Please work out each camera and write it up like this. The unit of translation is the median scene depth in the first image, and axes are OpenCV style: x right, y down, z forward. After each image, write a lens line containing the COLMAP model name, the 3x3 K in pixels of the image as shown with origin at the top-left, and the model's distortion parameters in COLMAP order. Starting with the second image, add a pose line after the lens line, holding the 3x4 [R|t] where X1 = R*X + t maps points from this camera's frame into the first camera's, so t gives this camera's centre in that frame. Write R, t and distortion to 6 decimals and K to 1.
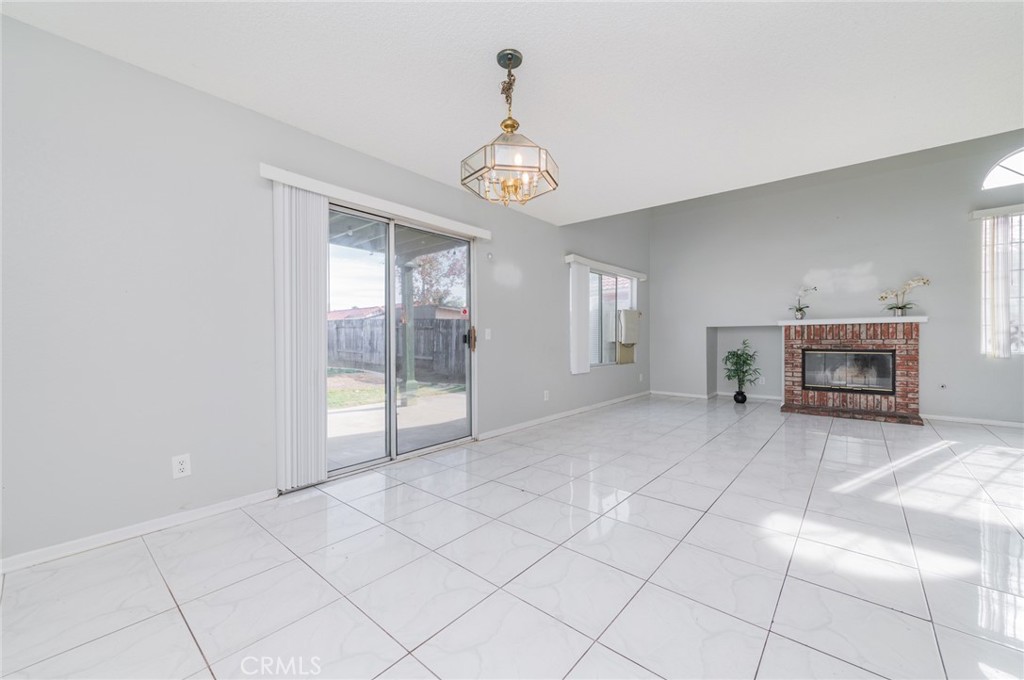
lens RADIAL K [[406.0, 0, 522.7], [0, 406.0, 340.5], [0, 0, 1]] dist [0.007989, -0.002347]
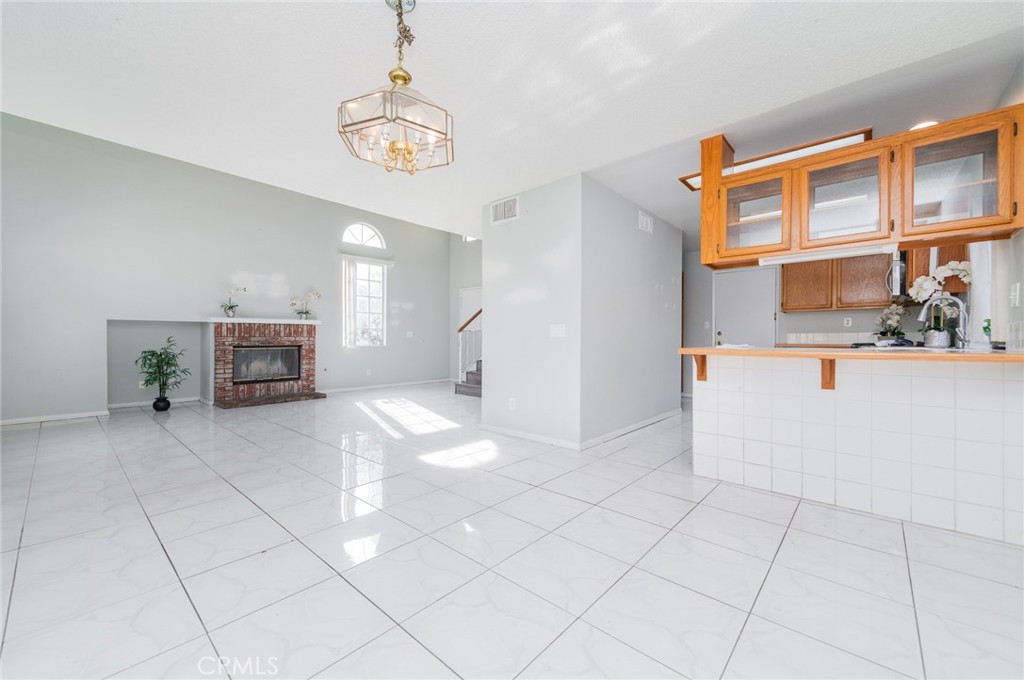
lens RADIAL K [[406.0, 0, 503.8], [0, 406.0, 340.9], [0, 0, 1]] dist [0.007989, -0.002347]
pose [[0.011947, -0.004906, 0.999917, -0.366714], [0.003080, 0.999983, 0.004870, 0.005591], [-0.999924, 0.003022, 0.011962, 0.319987]]
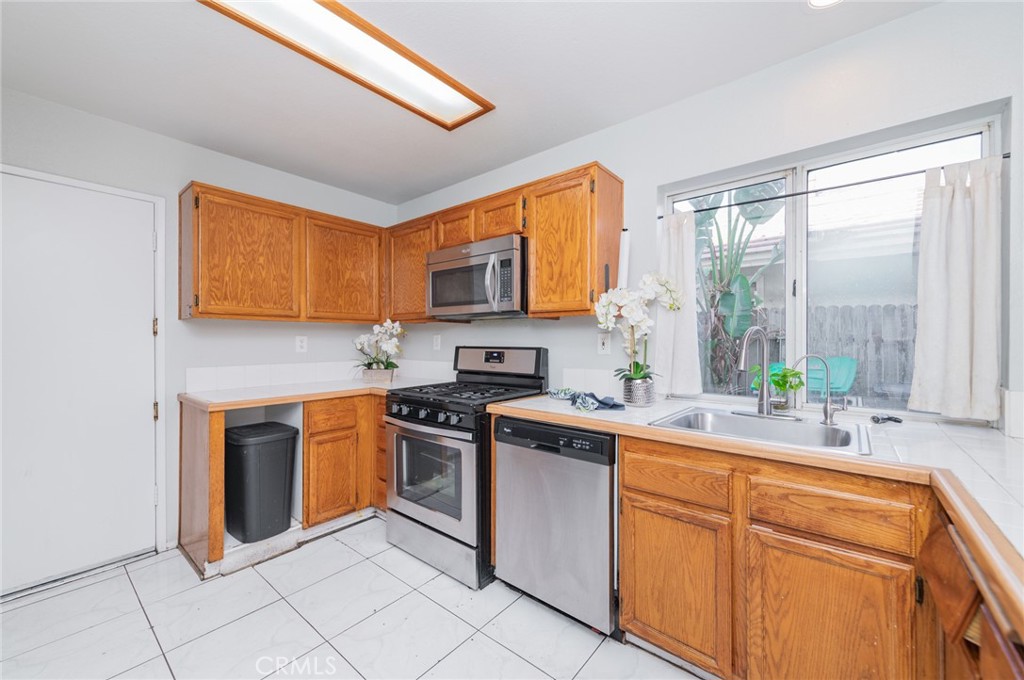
lens RADIAL K [[406.0, 0, 521.4], [0, 406.0, 339.3], [0, 0, 1]] dist [0.007989, -0.002347]
pose [[-0.999600, 0.001146, -0.028253, 0.465078], [0.001126, 0.999999, 0.000735, -0.046570], [0.028254, 0.000703, -0.999601, 0.008687]]
